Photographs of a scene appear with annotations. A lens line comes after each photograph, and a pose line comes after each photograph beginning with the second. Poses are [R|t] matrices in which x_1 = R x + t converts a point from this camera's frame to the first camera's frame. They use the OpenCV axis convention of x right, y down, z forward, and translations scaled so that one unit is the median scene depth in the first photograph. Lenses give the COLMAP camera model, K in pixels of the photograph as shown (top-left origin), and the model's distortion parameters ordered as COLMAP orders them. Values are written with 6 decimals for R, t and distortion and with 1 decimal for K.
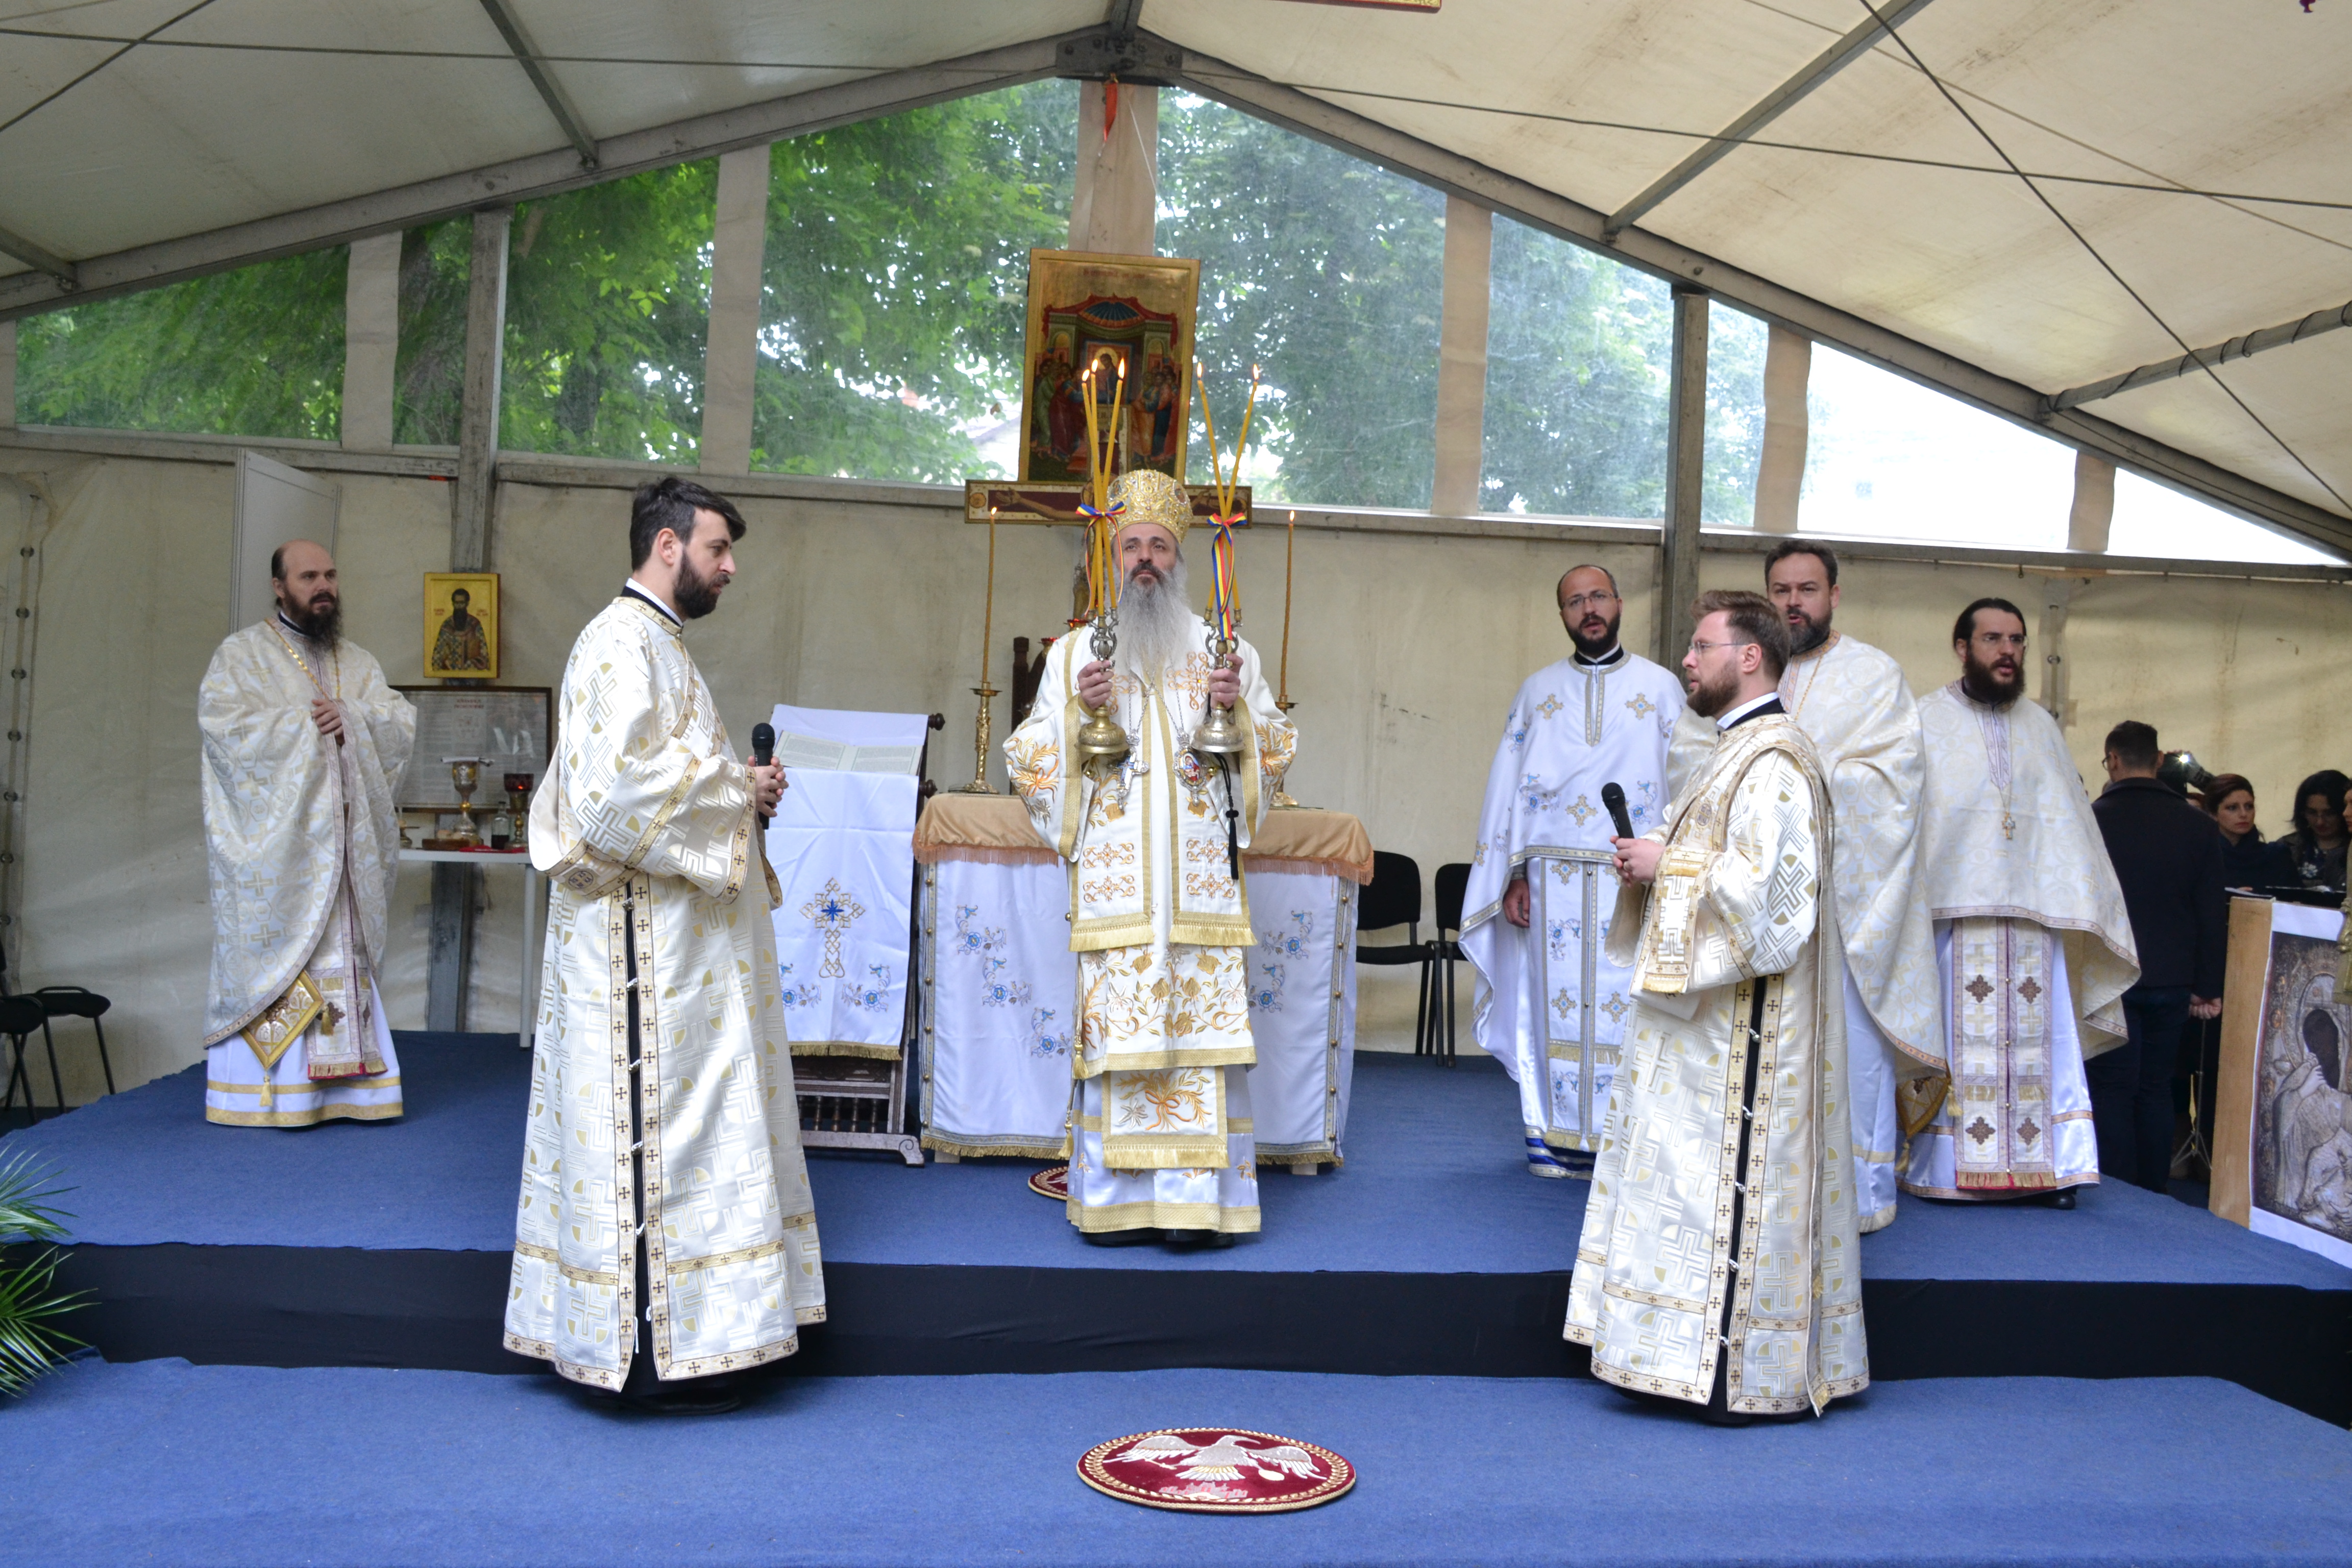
lens RADIAL K [[2175.6, 0, 1162.0], [0, 2175.6, 793.7], [0, 0, 1]] dist [-0.034757, 0.000000]
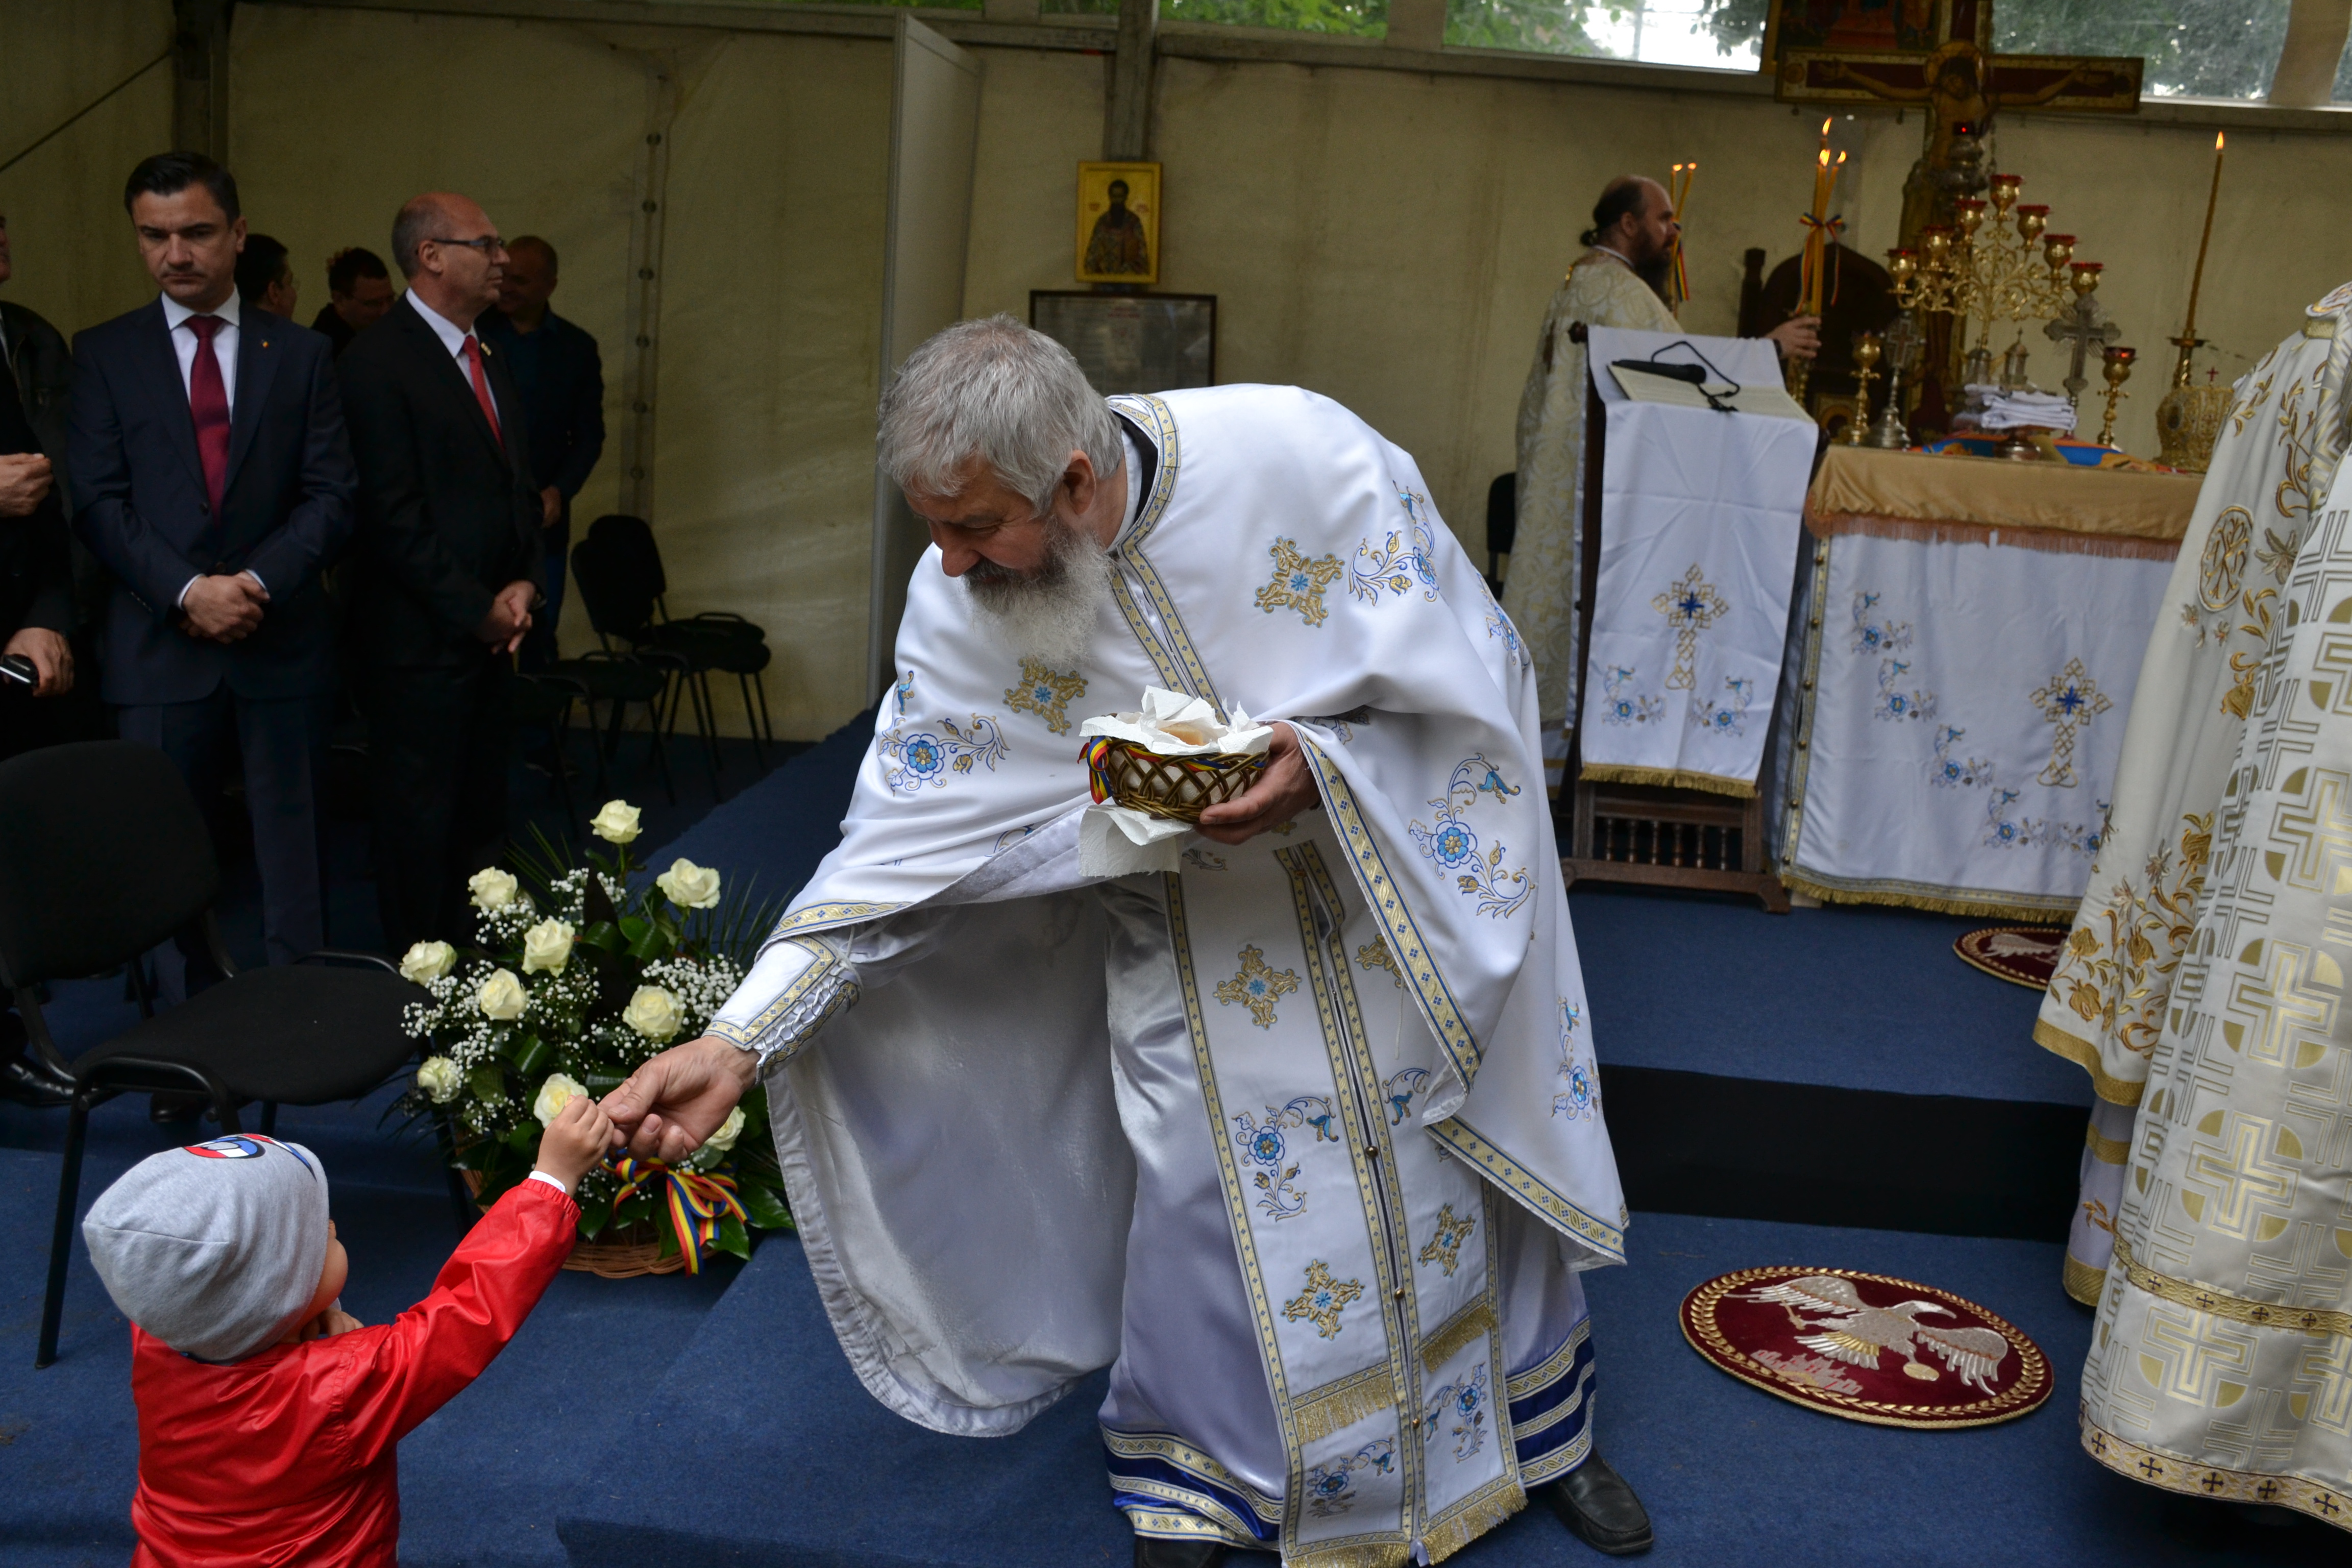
lens RADIAL K [[2021.1, 0, 1163.2], [0, 2021.1, 767.5], [0, 0, 1]] dist [-0.118797, 0.107477]
pose [[0.981697, 0.057917, -0.181431, -0.202584], [-0.024648, 0.983263, 0.180515, -0.009877], [0.188850, -0.172740, 0.966694, 0.244342]]
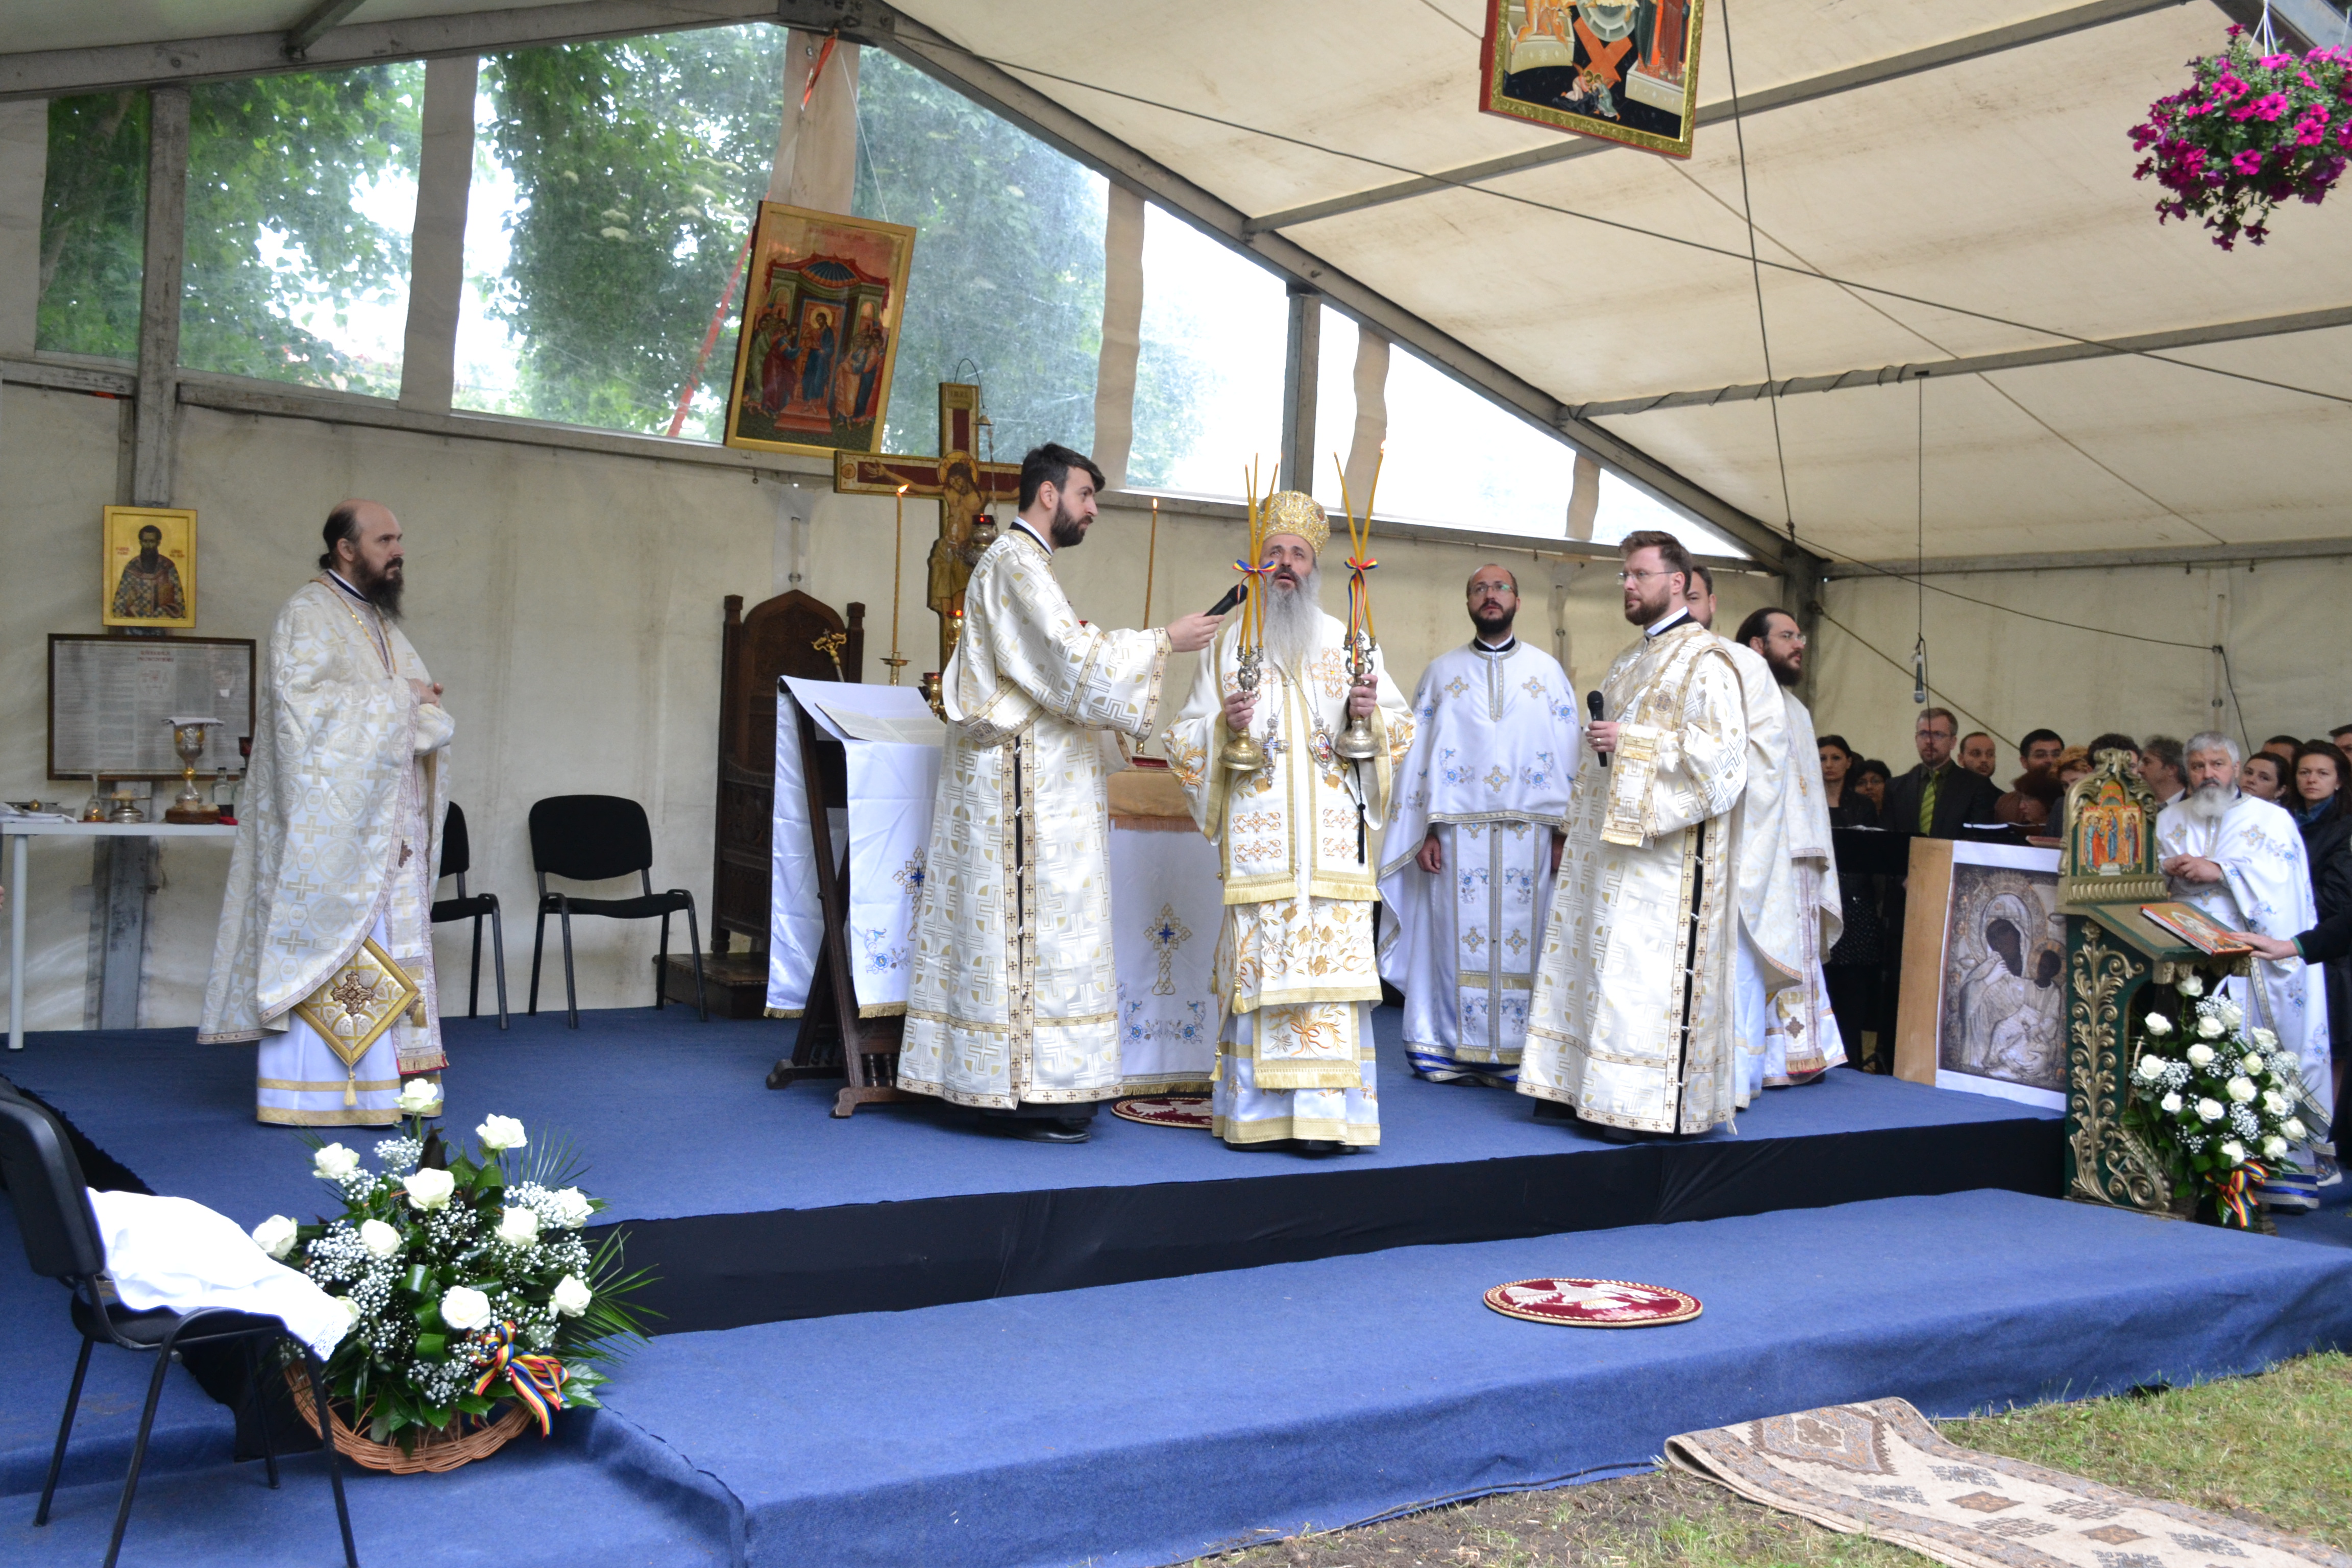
lens RADIAL K [[2440.1, 0, 1179.1], [0, 2440.1, 807.0], [0, 0, 1]] dist [0.017315, 0.000000]
pose [[0.884775, -0.015752, 0.465751, -0.589169], [-0.001164, 0.999351, 0.036011, -0.023394], [-0.466016, -0.032404, 0.884183, -0.108968]]
